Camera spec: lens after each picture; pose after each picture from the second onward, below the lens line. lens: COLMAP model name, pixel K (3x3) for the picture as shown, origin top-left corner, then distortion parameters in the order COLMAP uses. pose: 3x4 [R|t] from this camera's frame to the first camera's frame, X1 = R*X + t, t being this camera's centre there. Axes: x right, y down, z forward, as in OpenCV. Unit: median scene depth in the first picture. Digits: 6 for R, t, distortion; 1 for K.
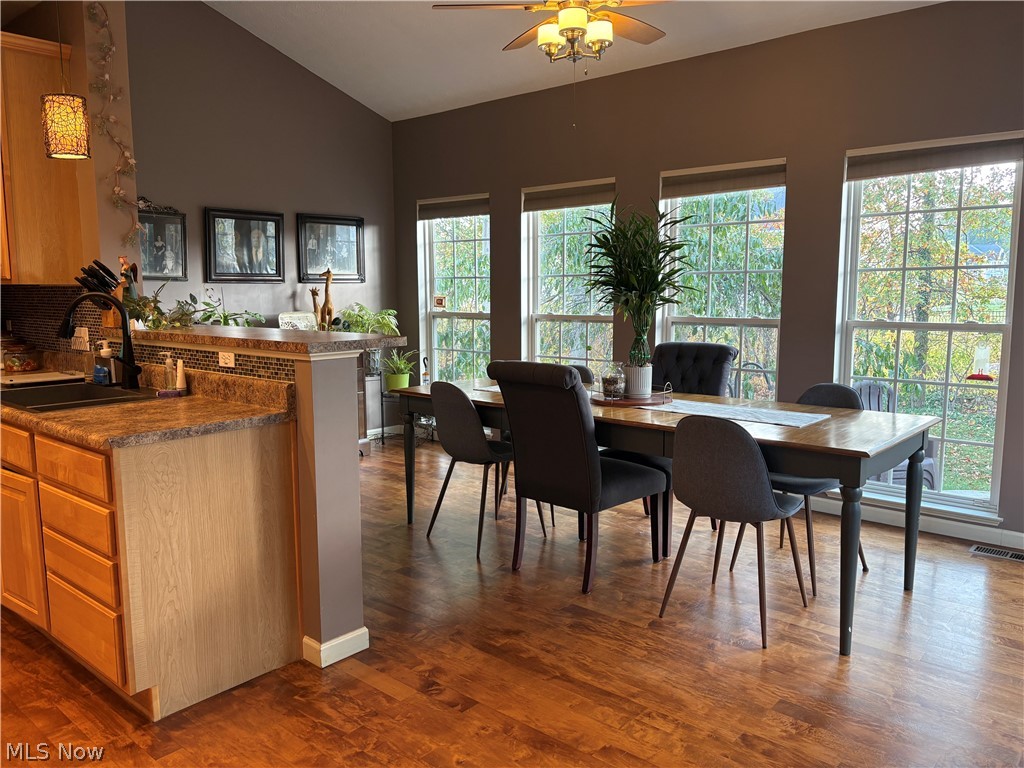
lens RADIAL K [[777.3, 0, 513.5], [0, 777.3, 385.1], [0, 0, 1]] dist [0.041298, -0.043146]
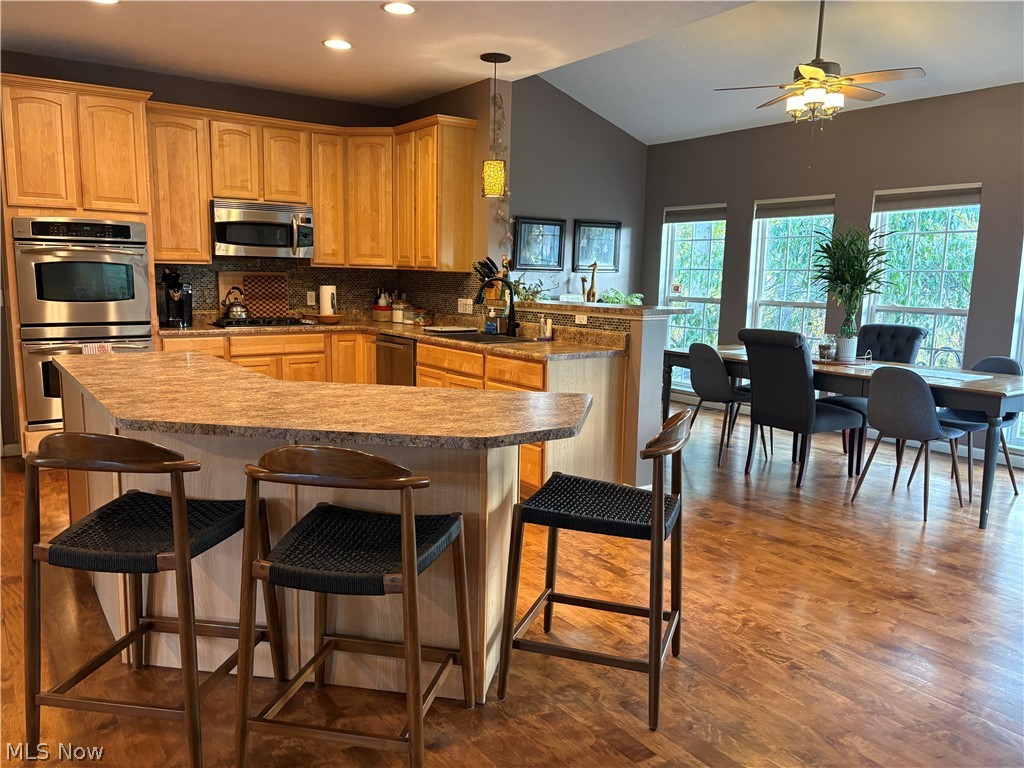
lens RADIAL K [[777.3, 0, 511.6], [0, 777.3, 391.3], [0, 0, 1]] dist [0.041298, -0.043146]
pose [[0.970508, 0.059168, -0.233694, -0.085889], [-0.053816, 0.998123, 0.029218, 0.059503], [0.234984, -0.015780, 0.971871, -0.485282]]
